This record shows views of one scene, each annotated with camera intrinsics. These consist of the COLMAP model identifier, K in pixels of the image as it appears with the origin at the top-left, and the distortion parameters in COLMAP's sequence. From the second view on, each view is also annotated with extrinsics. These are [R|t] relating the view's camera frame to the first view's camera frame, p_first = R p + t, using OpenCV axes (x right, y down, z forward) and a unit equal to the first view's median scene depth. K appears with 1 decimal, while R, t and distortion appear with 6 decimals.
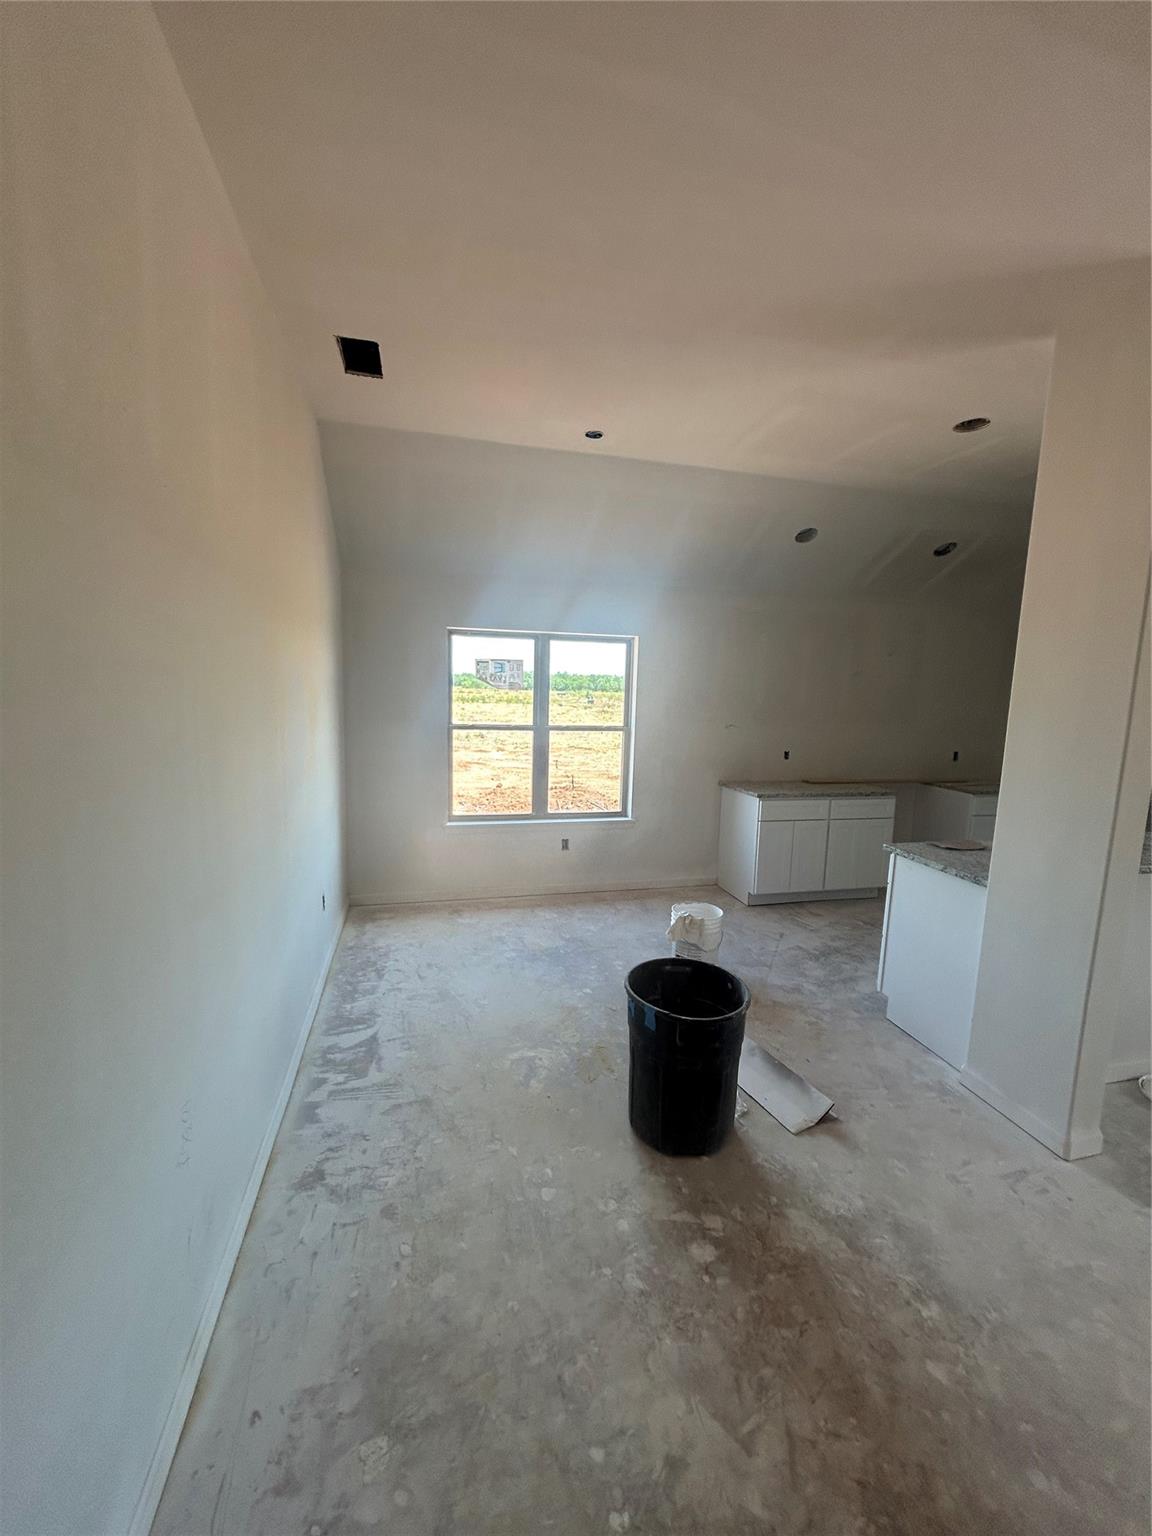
lens RADIAL K [[624.4, 0, 576.0], [0, 624.4, 768.0], [0, 0, 1]] dist [0.006152, 0.000355]
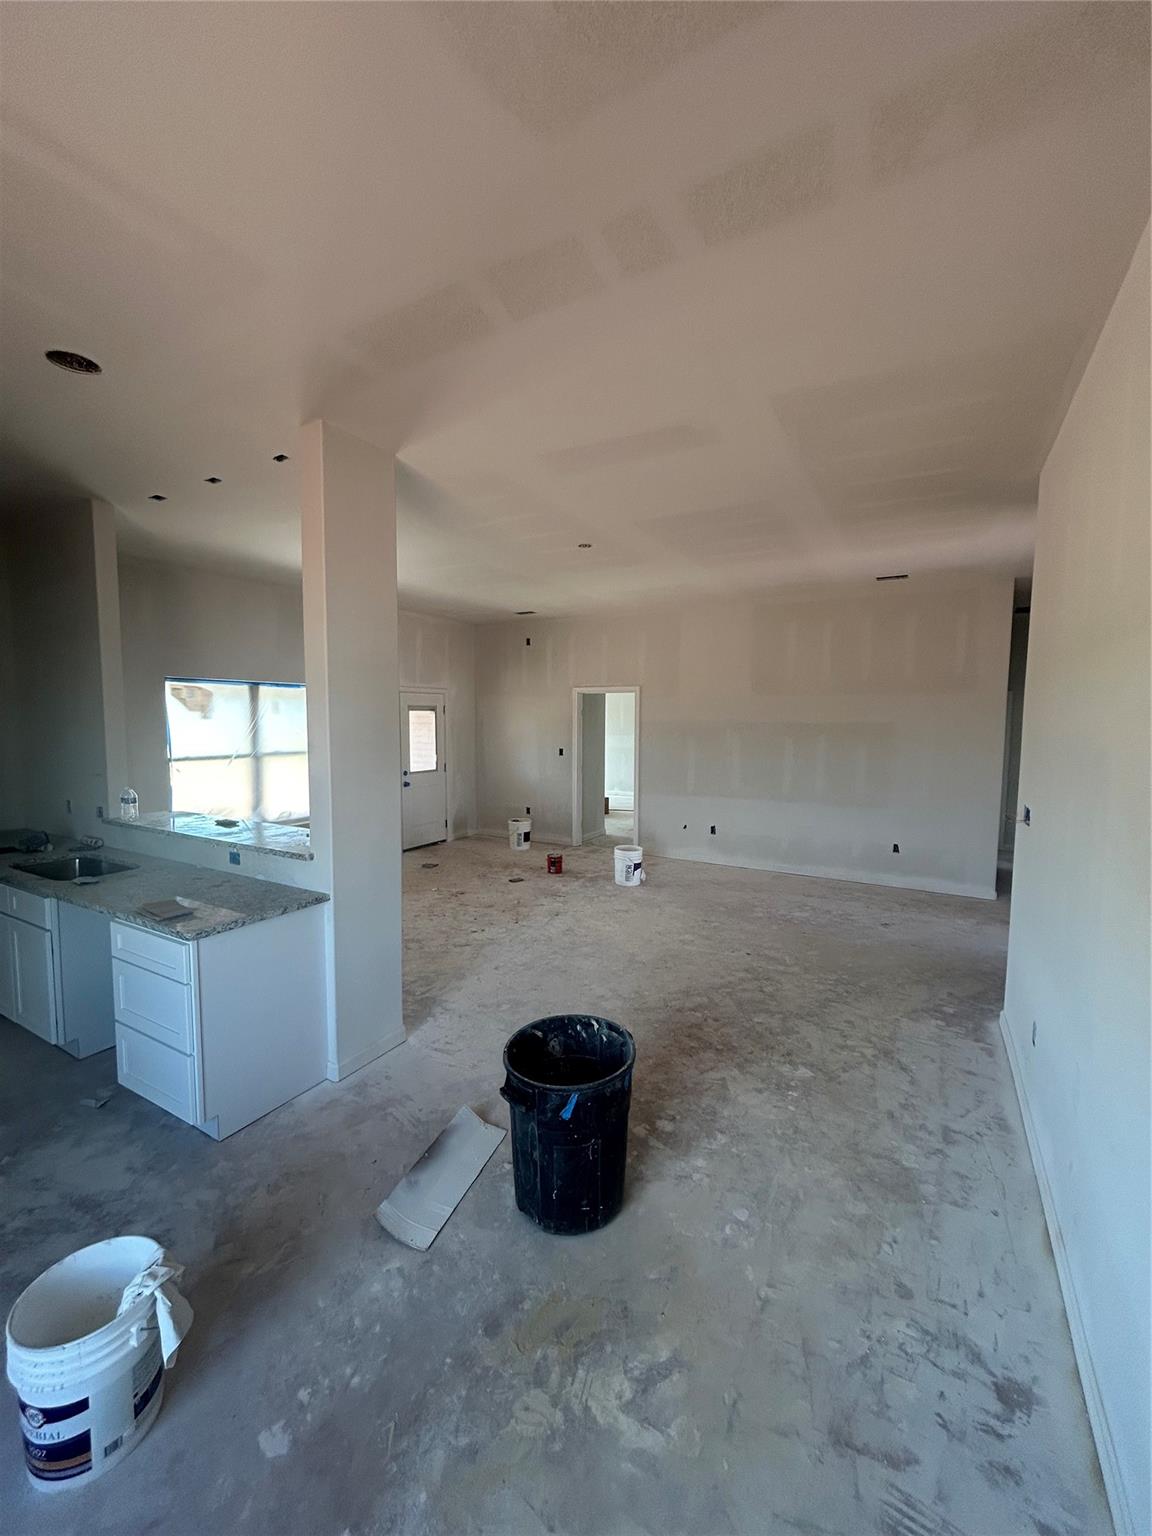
lens RADIAL K [[624.4, 0, 576.0], [0, 624.4, 768.0], [0, 0, 1]] dist [0.006152, 0.000355]
pose [[-0.721090, -0.090838, 0.686860, -0.457742], [0.063665, 0.978486, 0.196244, -0.261536], [-0.689910, 0.185239, -0.699794, 1.633197]]
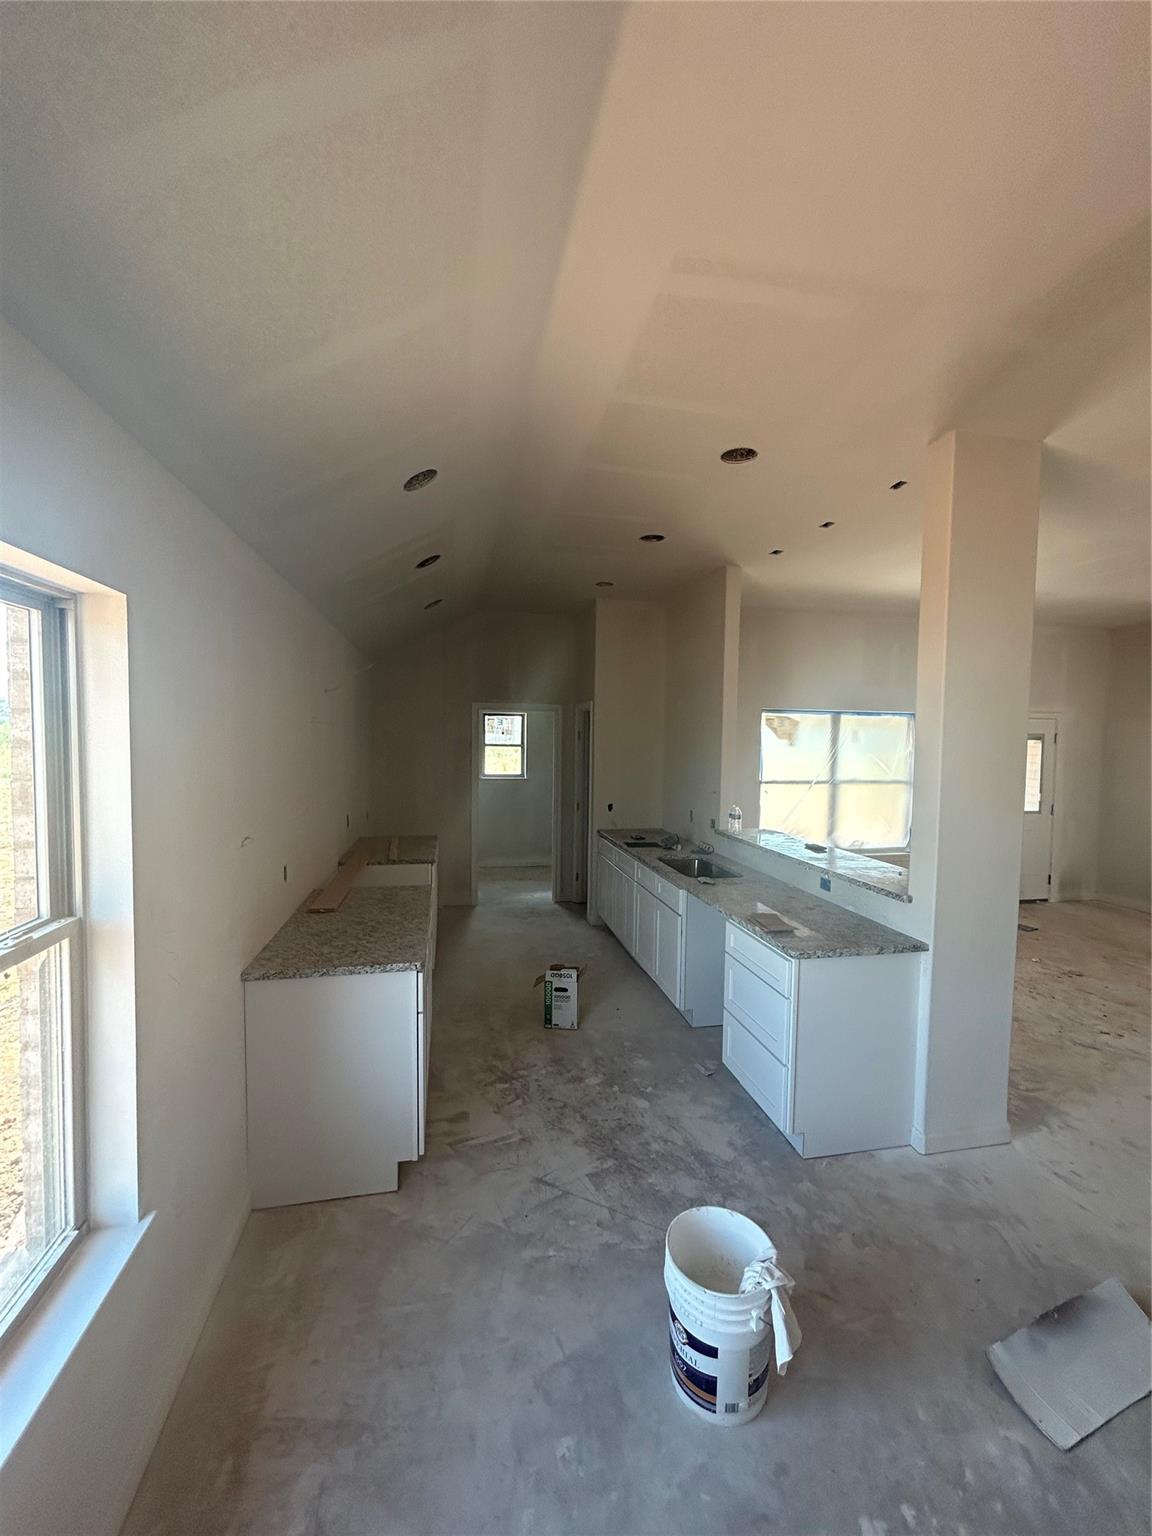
lens RADIAL K [[624.4, 0, 576.0], [0, 624.4, 768.0], [0, 0, 1]] dist [0.006152, 0.000355]
pose [[0.033836, -0.079994, 0.996221, -0.396658], [0.116671, 0.990293, 0.075555, -0.279345], [-0.992594, 0.113673, 0.042841, 1.697490]]
